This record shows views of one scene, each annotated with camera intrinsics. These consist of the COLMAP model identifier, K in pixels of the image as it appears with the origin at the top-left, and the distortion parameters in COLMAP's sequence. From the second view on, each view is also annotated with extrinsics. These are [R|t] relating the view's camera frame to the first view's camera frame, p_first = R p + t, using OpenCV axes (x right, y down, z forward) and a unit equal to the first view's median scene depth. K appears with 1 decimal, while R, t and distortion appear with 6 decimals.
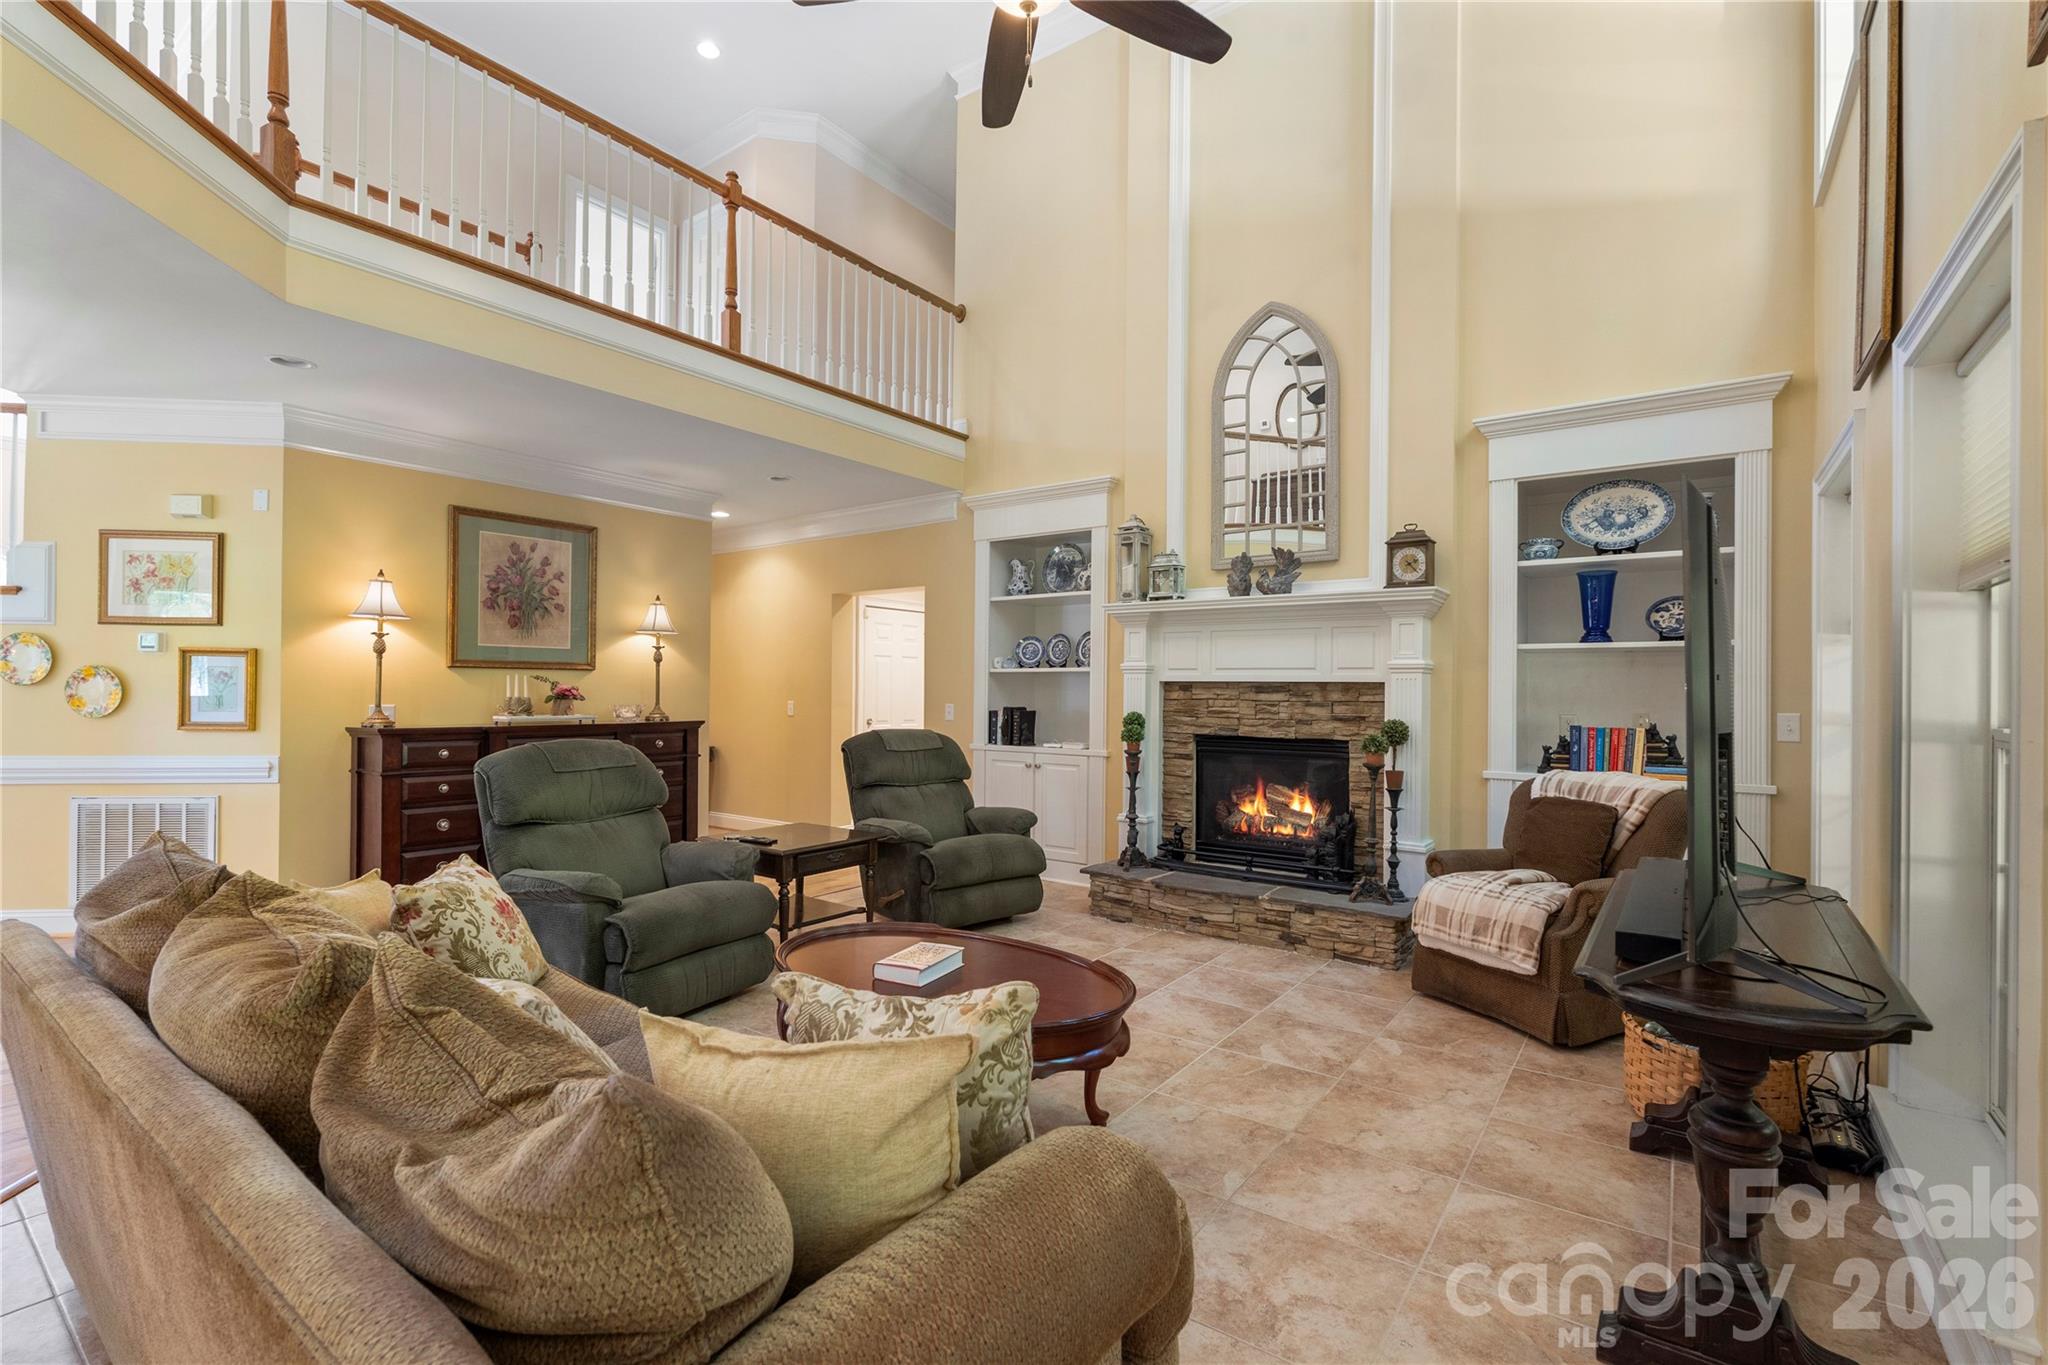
lens RADIAL K [[906.0, 0, 1027.2], [0, 906.0, 687.1], [0, 0, 1]] dist [-0.001766, -0.001079]
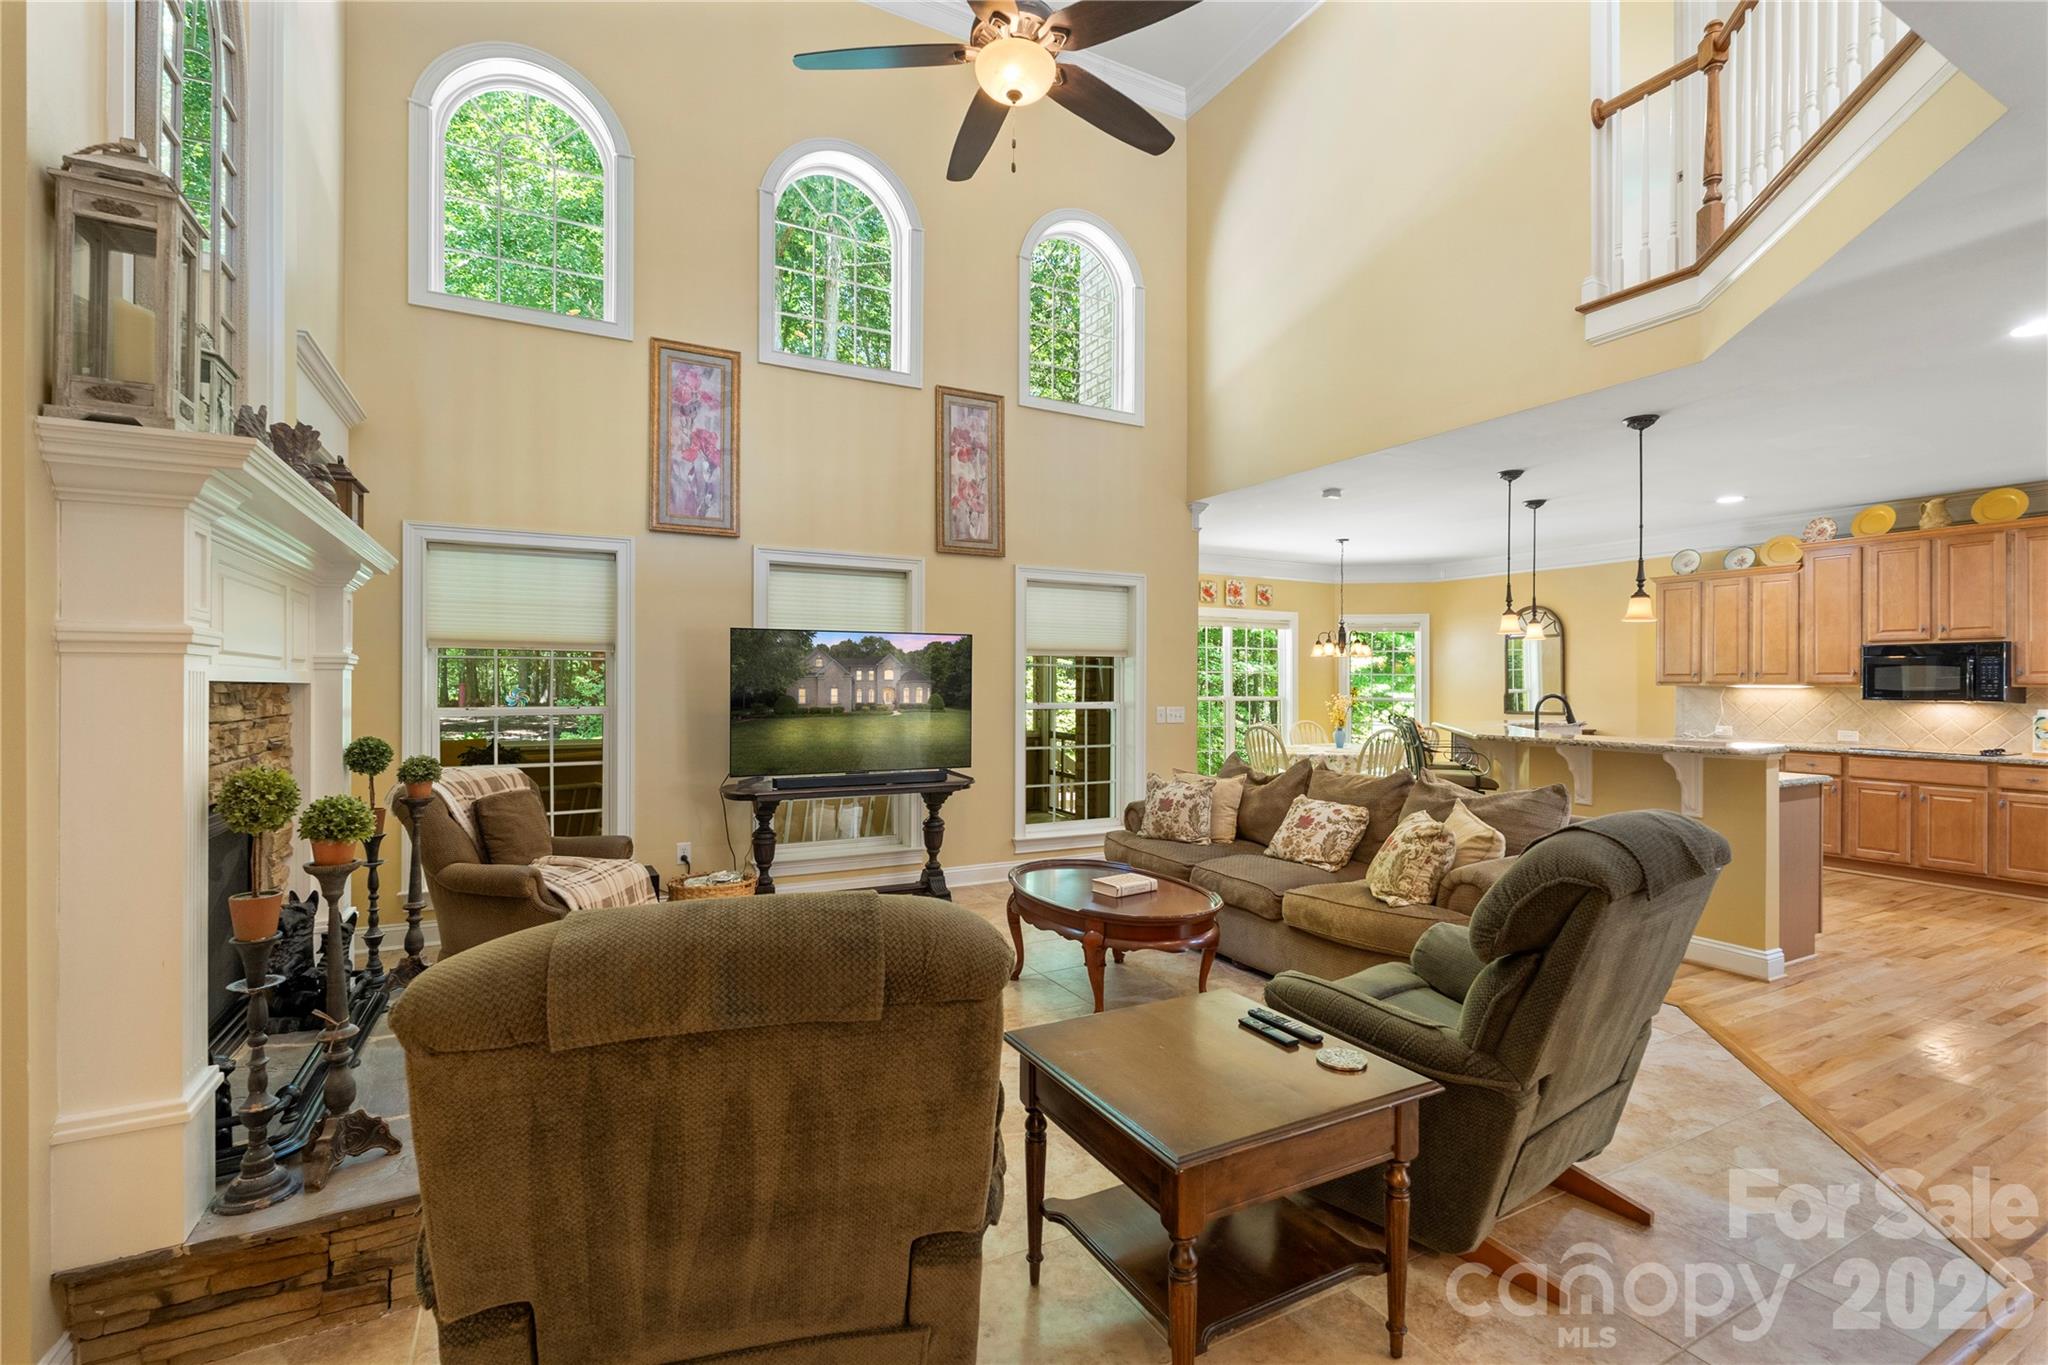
lens RADIAL K [[906.0, 0, 1015.9], [0, 906.0, 679.9], [0, 0, 1]] dist [-0.001766, -0.001079]
pose [[-0.892803, -0.007628, 0.450383, -0.330382], [-0.012342, 0.999895, -0.007531, -0.007869], [-0.450279, -0.012282, -0.892804, 1.276229]]
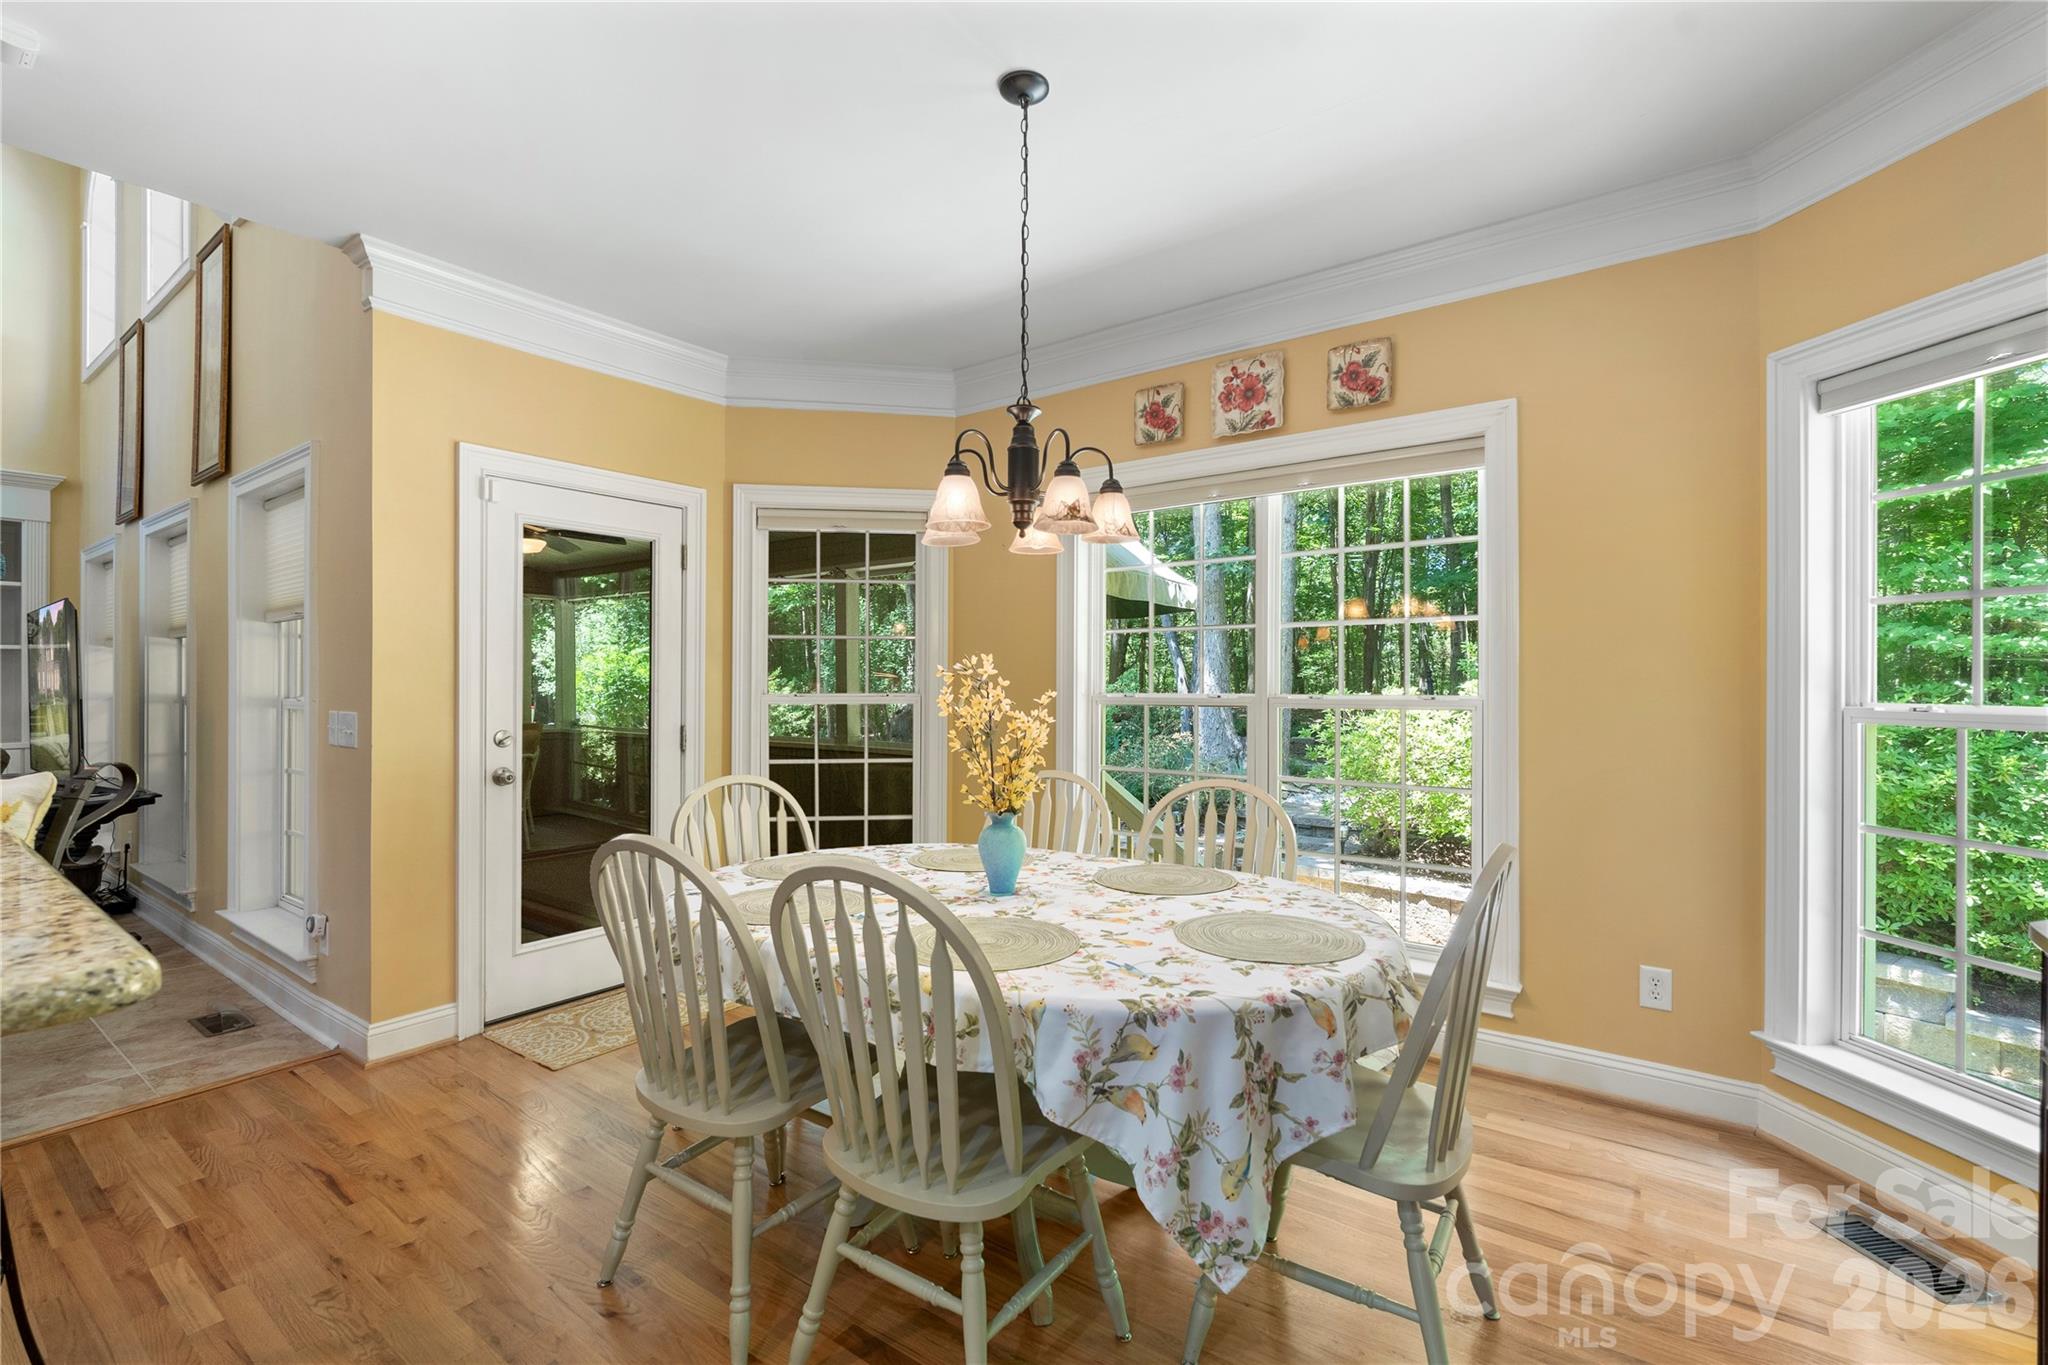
lens RADIAL K [[906.0, 0, 1019.5], [0, 906.0, 694.5], [0, 0, 1]] dist [-0.001766, -0.001079]
pose [[0.013554, -0.014813, 0.999798, -0.556863], [-0.004993, 0.999877, 0.014882, -0.002818], [-0.999896, -0.005194, 0.013478, -0.537206]]
